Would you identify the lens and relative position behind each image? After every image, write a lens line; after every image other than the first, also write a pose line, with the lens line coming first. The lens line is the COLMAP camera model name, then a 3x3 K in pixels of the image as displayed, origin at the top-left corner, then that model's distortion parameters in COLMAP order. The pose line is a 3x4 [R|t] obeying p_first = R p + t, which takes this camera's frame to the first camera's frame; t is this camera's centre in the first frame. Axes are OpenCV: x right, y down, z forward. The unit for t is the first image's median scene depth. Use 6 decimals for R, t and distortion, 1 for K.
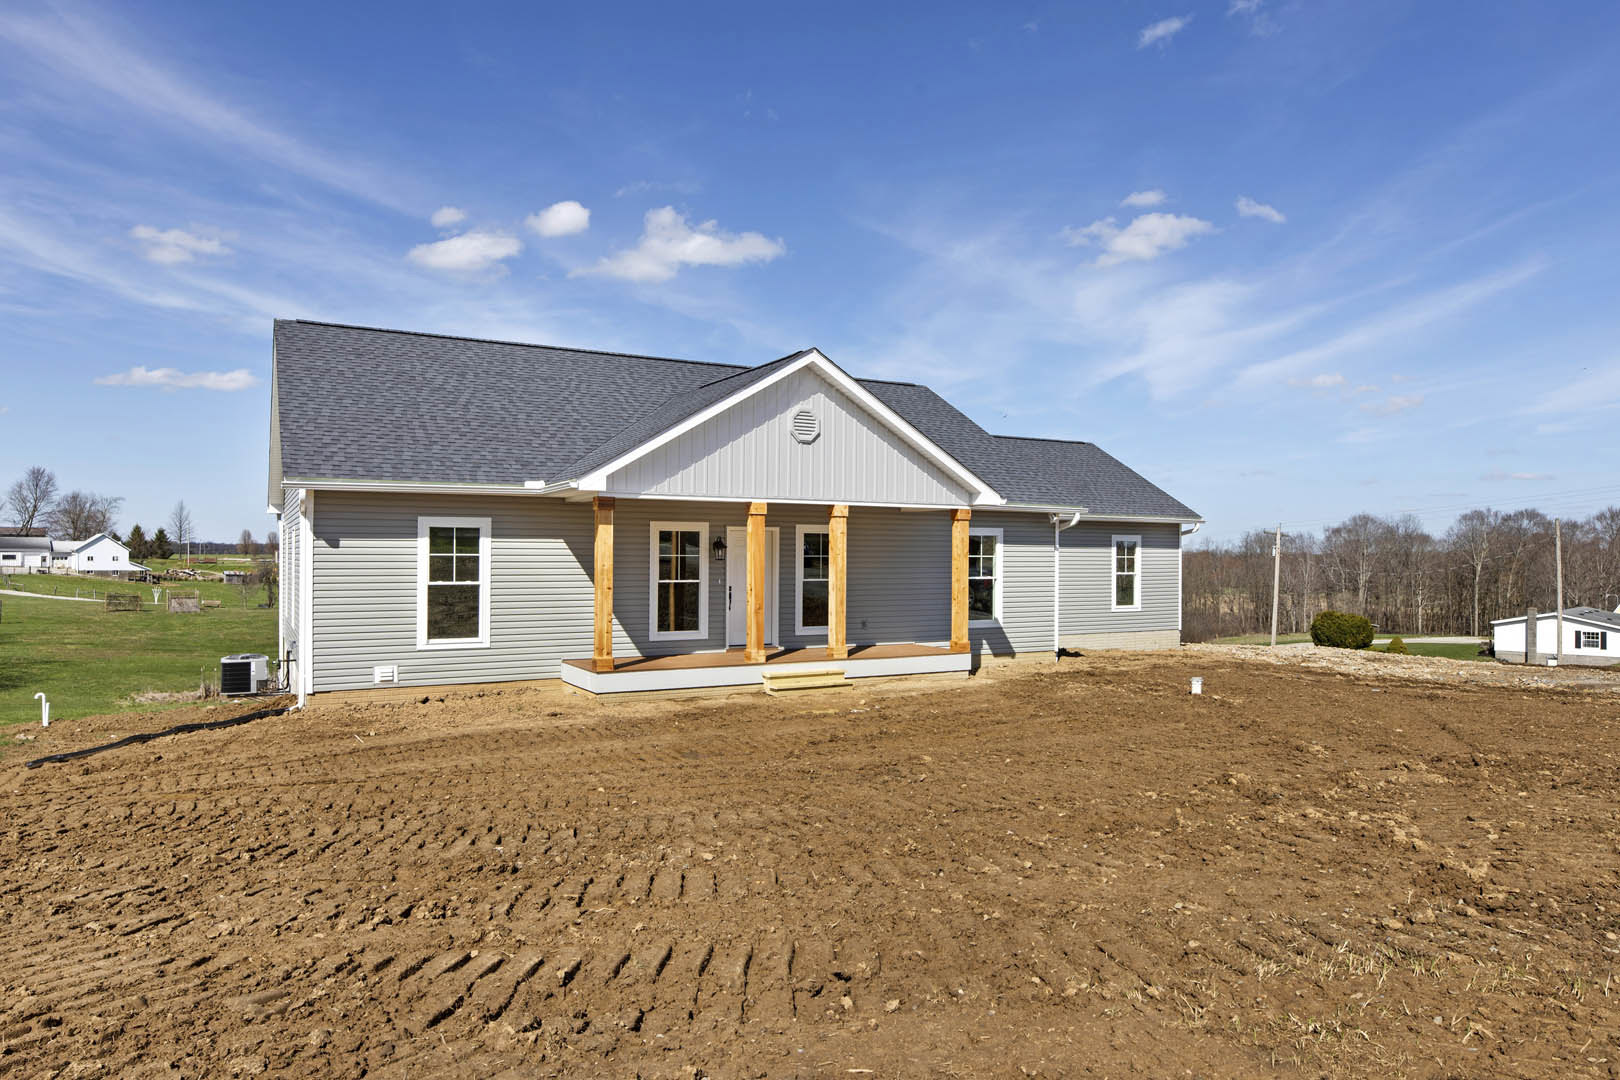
lens RADIAL K [[968.2, 0, 807.4], [0, 968.2, 539.6], [0, 0, 1]] dist [-0.002486, 0.001266]
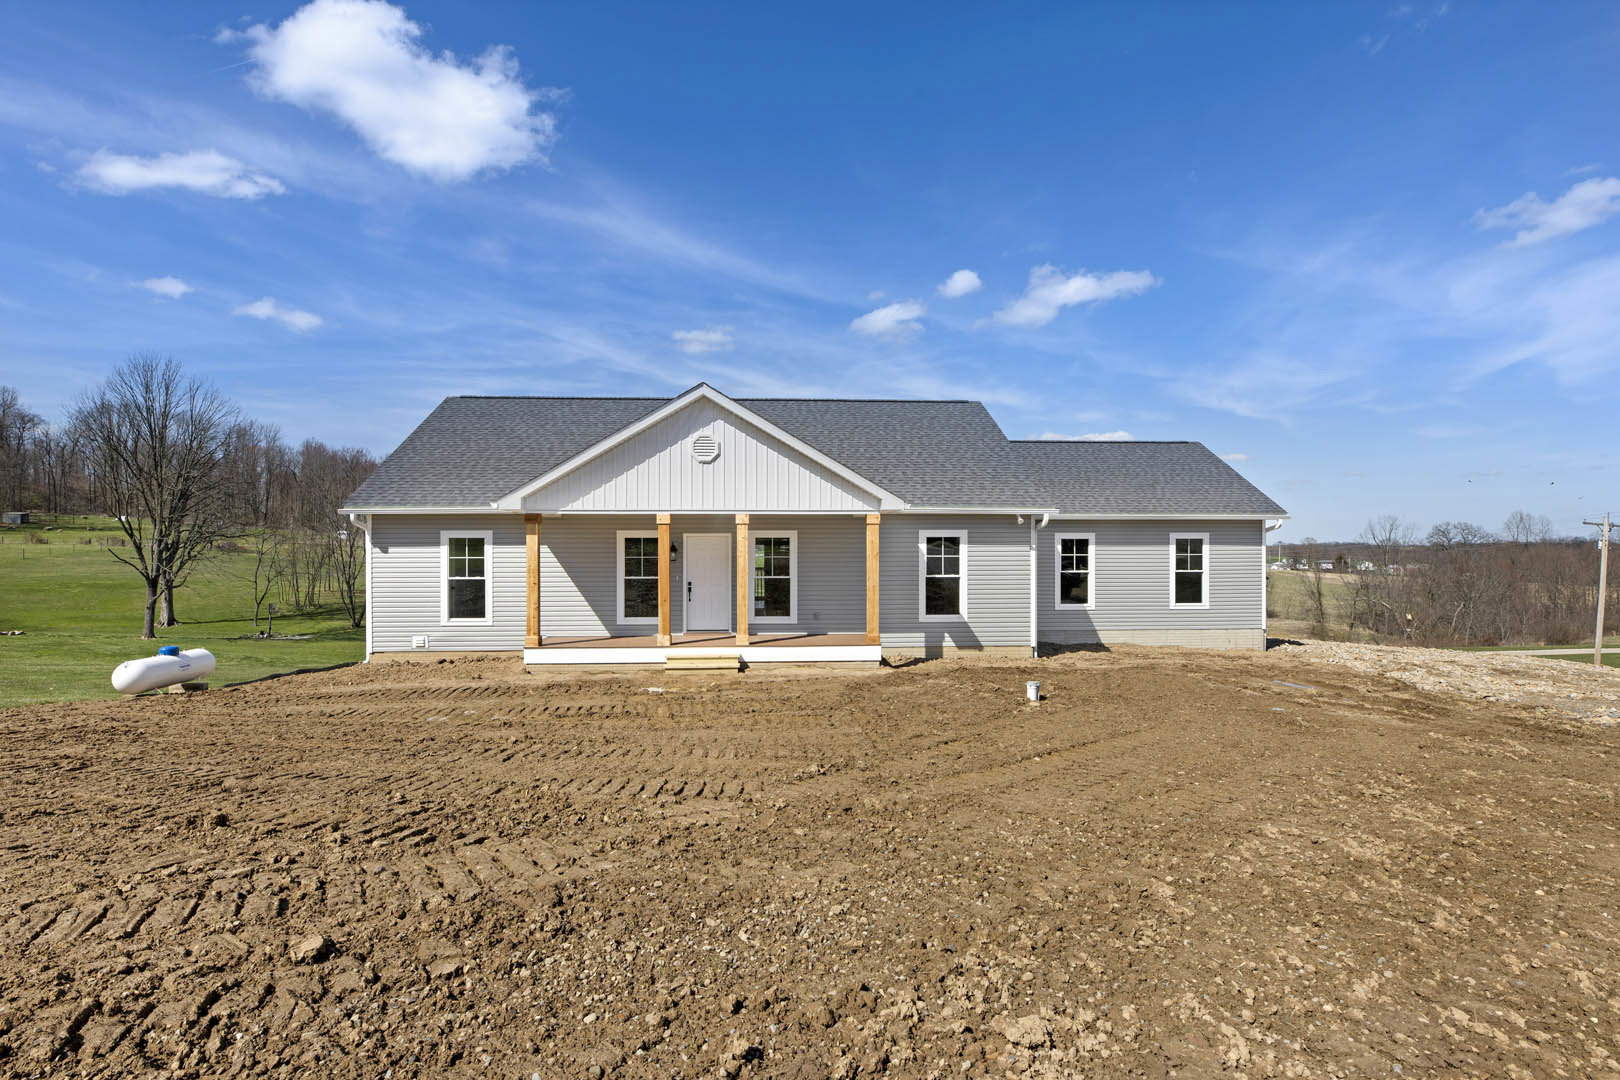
lens RADIAL K [[765.6, 0, 811.4], [0, 765.6, 546.5], [0, 0, 1]] dist [-0.001948, -0.001806]
pose [[0.908152, -0.008057, -0.418563, 0.475249], [0.012558, 0.999889, 0.008000, -0.002681], [0.418452, -0.012522, 0.908152, 0.185683]]
